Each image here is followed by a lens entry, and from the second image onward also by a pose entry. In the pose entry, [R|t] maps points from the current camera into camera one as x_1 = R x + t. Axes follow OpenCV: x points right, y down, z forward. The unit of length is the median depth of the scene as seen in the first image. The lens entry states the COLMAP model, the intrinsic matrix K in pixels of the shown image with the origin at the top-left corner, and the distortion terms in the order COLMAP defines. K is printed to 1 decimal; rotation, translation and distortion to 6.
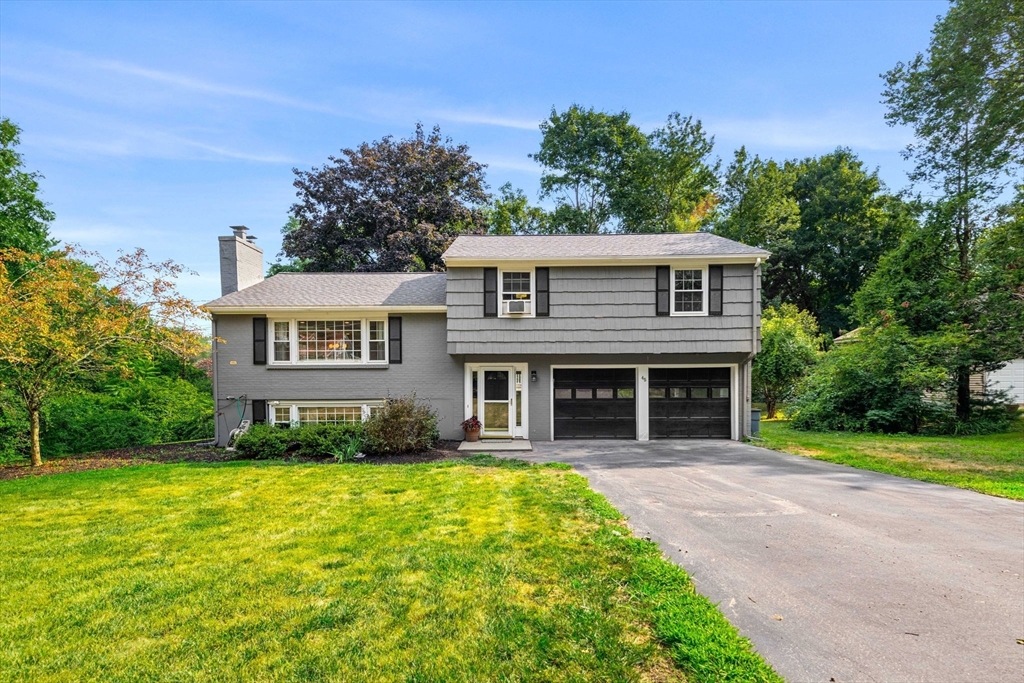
lens RADIAL K [[476.8, 0, 456.7], [0, 476.8, 387.8], [0, 0, 1]] dist [0.001214, -0.000057]
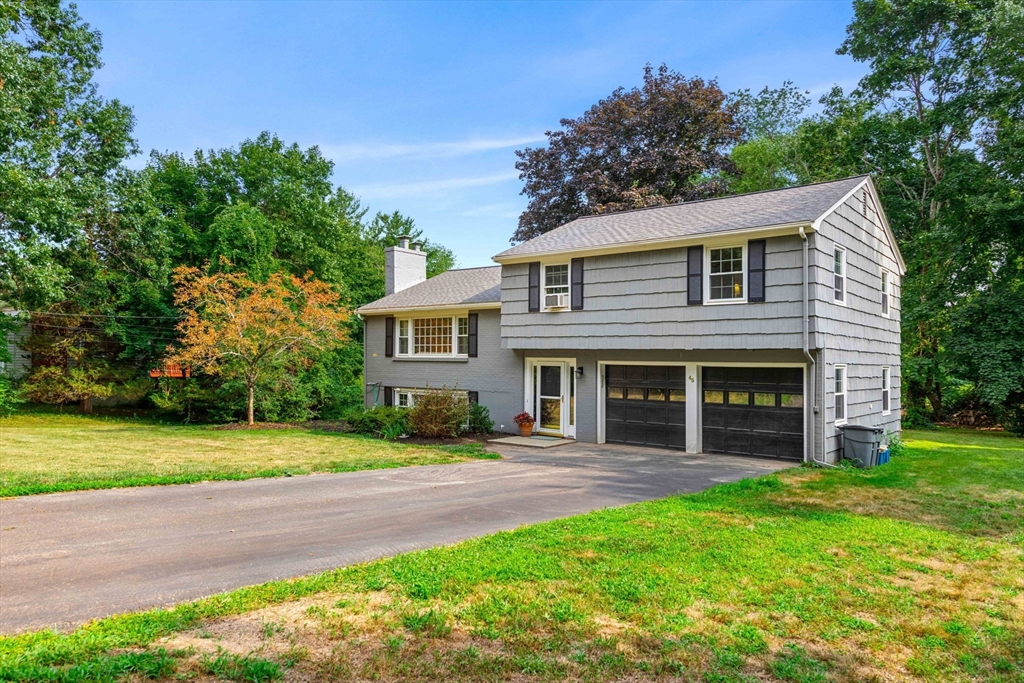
lens RADIAL K [[712.7, 0, 512.4], [0, 712.7, 386.0], [0, 0, 1]] dist [-0.002392, -0.002871]
pose [[0.772833, 0.037976, -0.633472, 0.945443], [-0.038087, 0.999184, 0.013434, -0.011803], [0.633465, 0.013744, 0.773649, -0.170913]]
